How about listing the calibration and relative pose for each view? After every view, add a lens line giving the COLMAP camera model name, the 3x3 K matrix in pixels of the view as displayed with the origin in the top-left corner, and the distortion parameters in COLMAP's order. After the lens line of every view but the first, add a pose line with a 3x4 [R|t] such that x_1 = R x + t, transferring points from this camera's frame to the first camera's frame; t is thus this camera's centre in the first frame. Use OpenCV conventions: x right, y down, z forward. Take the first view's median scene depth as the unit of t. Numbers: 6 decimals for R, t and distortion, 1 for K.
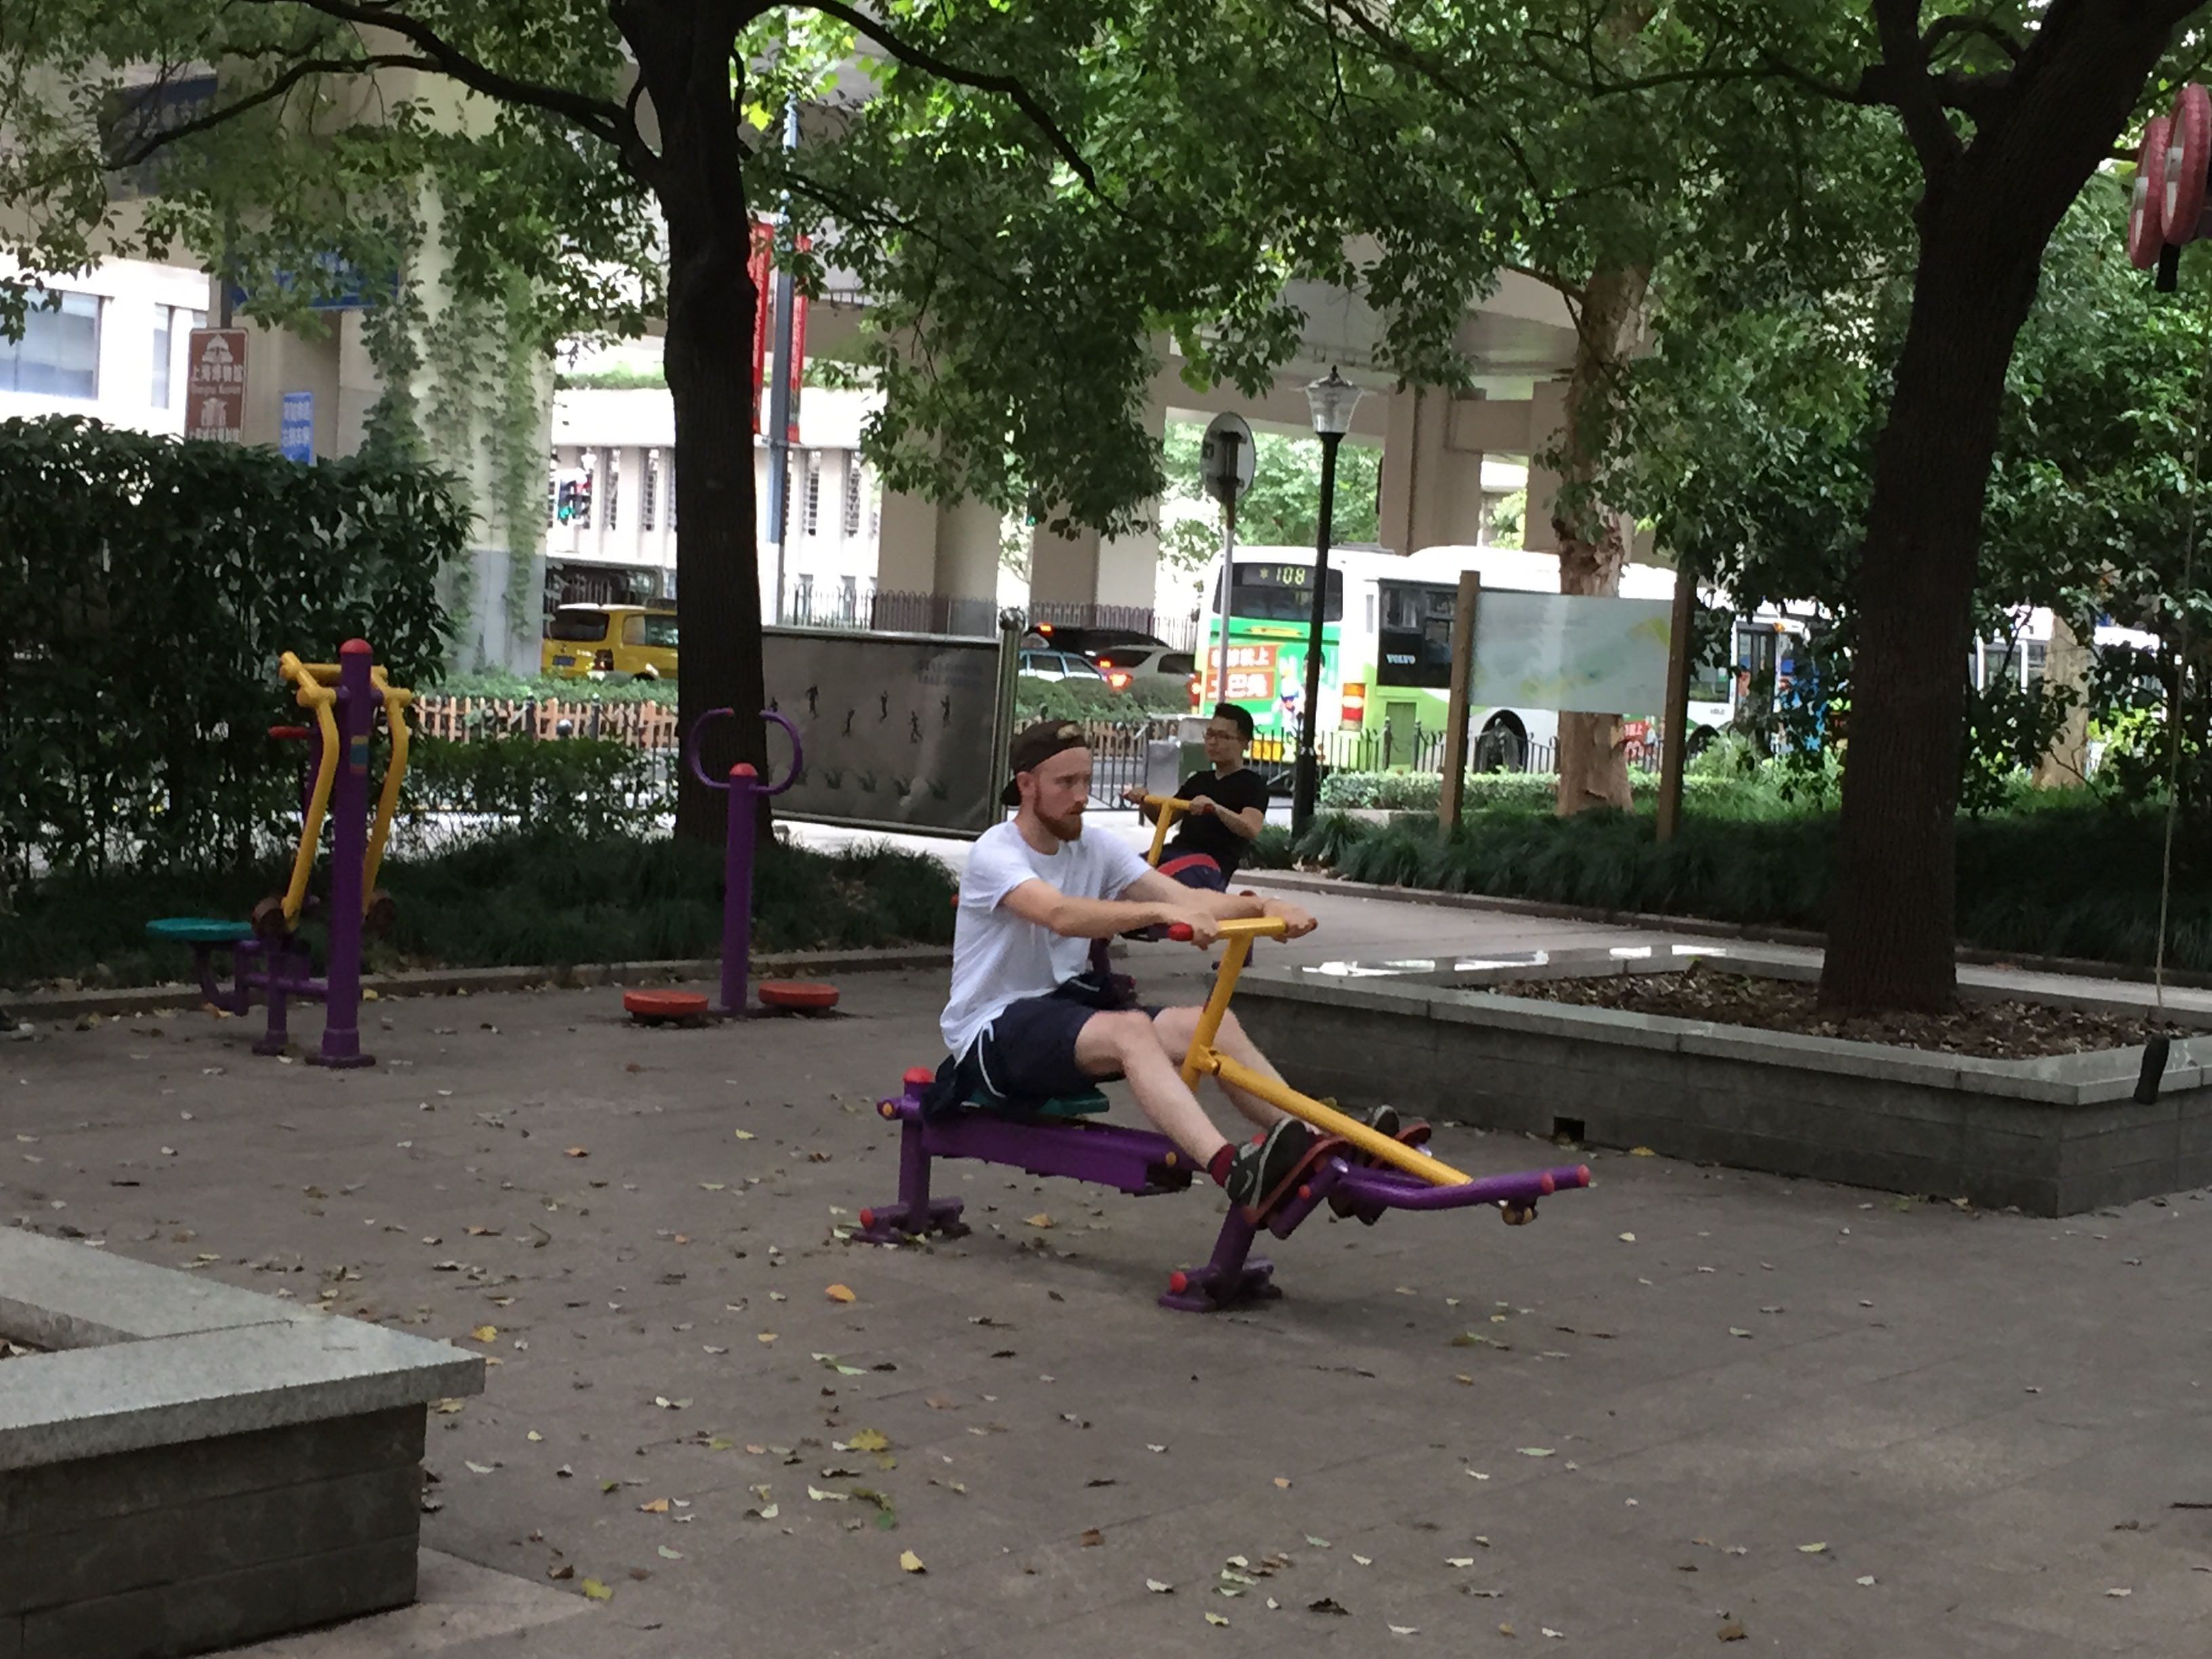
lens RADIAL K [[3375.6, 0, 1104.7], [0, 3375.6, 831.7], [0, 0, 1]] dist [-0.007727, 0.000000]
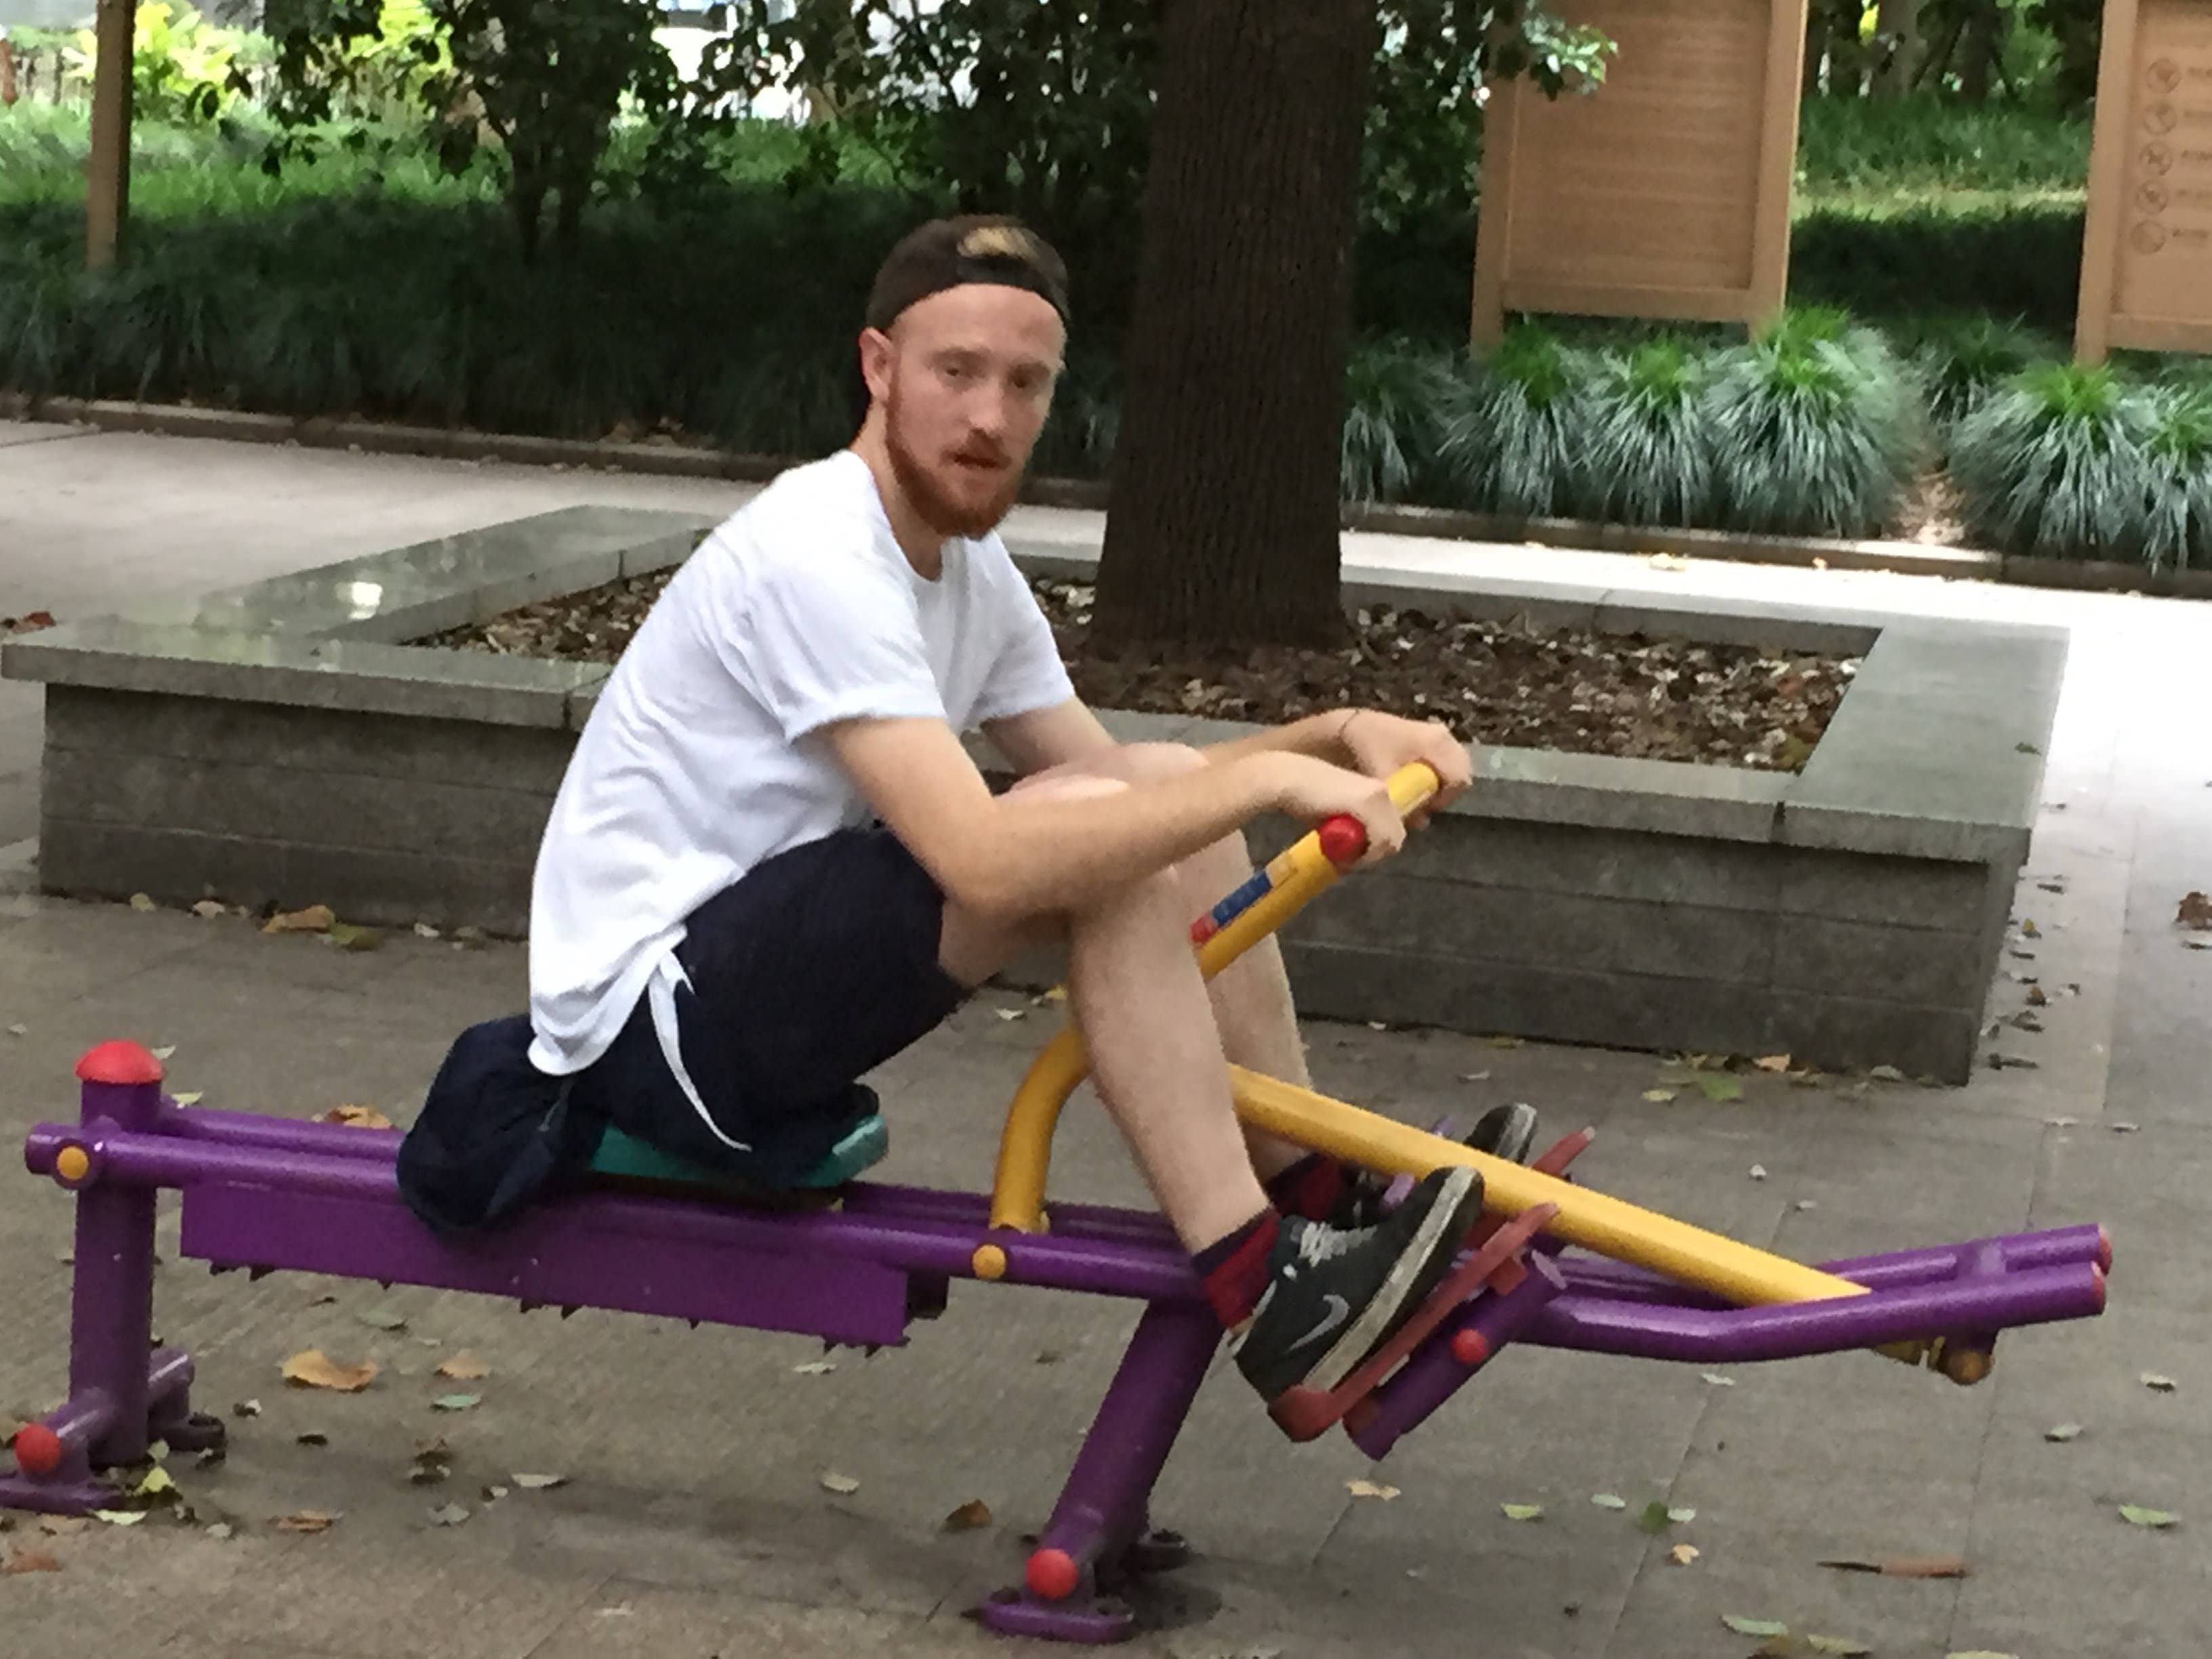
lens RADIAL K [[5200.8, 0, 1118.1], [0, 5200.8, 832.2], [0, 0, 1]] dist [0.057212, 0.000000]
pose [[0.871595, -0.068850, 0.485368, -0.206039], [0.006434, 0.991610, 0.129107, -0.025266], [-0.490185, -0.109406, 0.864725, 0.379468]]
